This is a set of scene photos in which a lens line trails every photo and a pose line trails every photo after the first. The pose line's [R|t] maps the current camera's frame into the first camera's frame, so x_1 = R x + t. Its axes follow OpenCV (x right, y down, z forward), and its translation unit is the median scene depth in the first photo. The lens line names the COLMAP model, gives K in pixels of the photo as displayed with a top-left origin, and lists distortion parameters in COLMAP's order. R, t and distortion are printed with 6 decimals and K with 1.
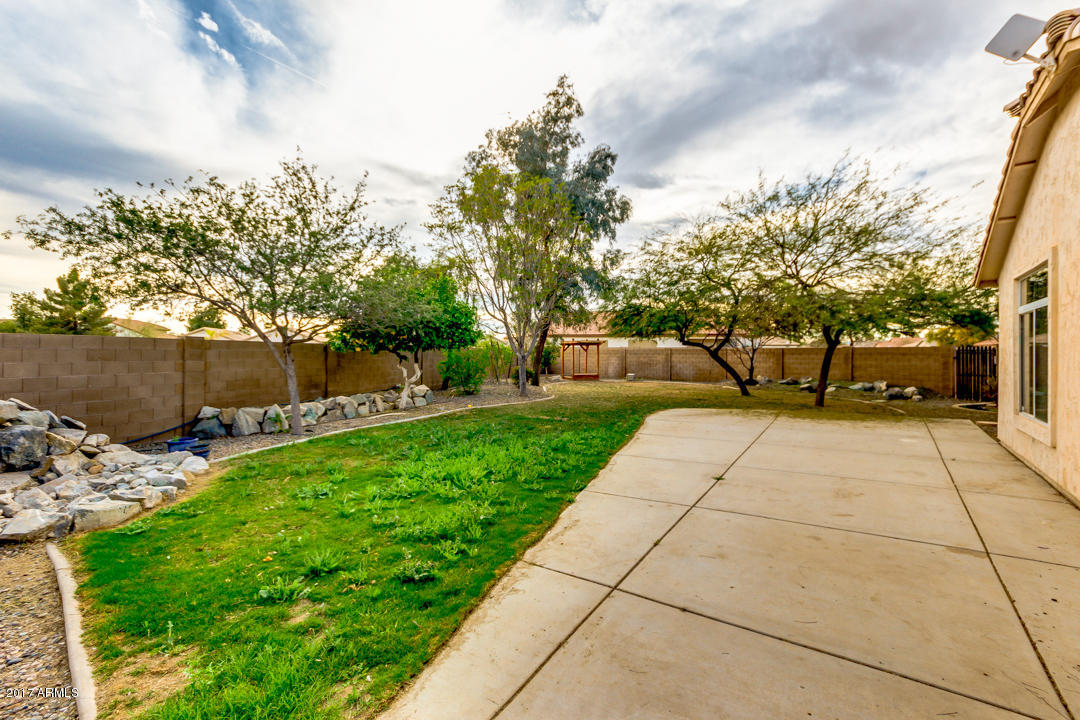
lens RADIAL K [[494.2, 0, 535.7], [0, 494.2, 351.1], [0, 0, 1]] dist [0.002270, 0.000494]
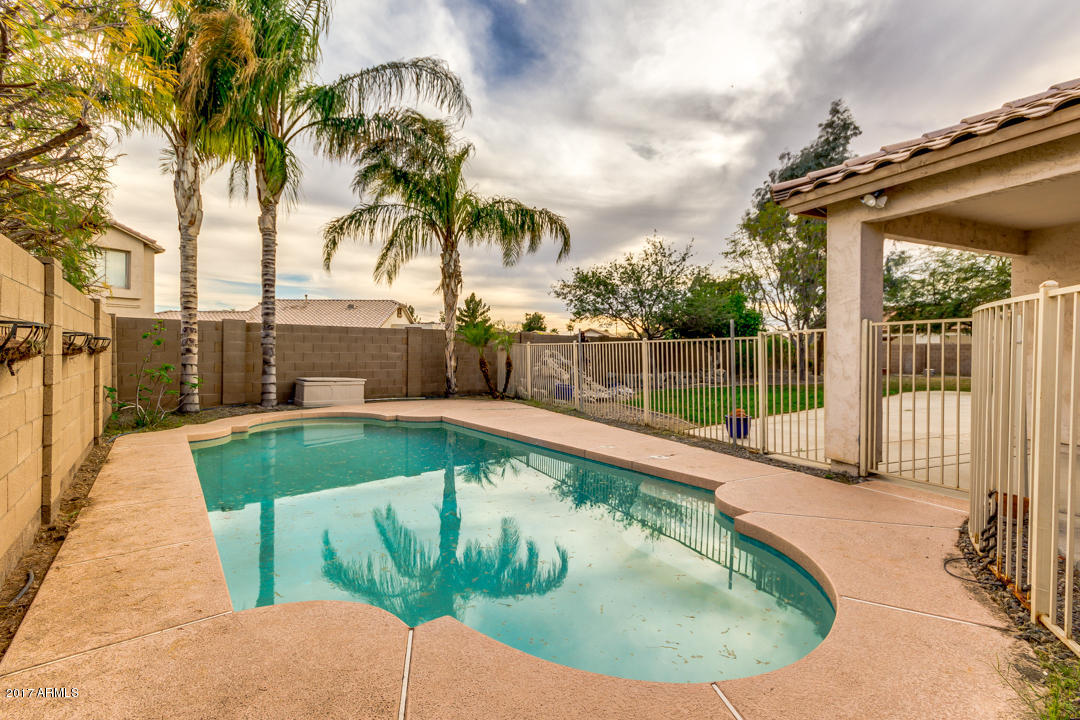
lens RADIAL K [[513.6, 0, 543.2], [0, 513.6, 351.5], [0, 0, 1]] dist [0.014213, 0.002201]
pose [[0.871099, -0.001360, -0.491106, 0.041966], [0.002994, 0.999992, 0.002542, 0.013189], [0.491099, -0.003684, 0.871096, -0.446312]]
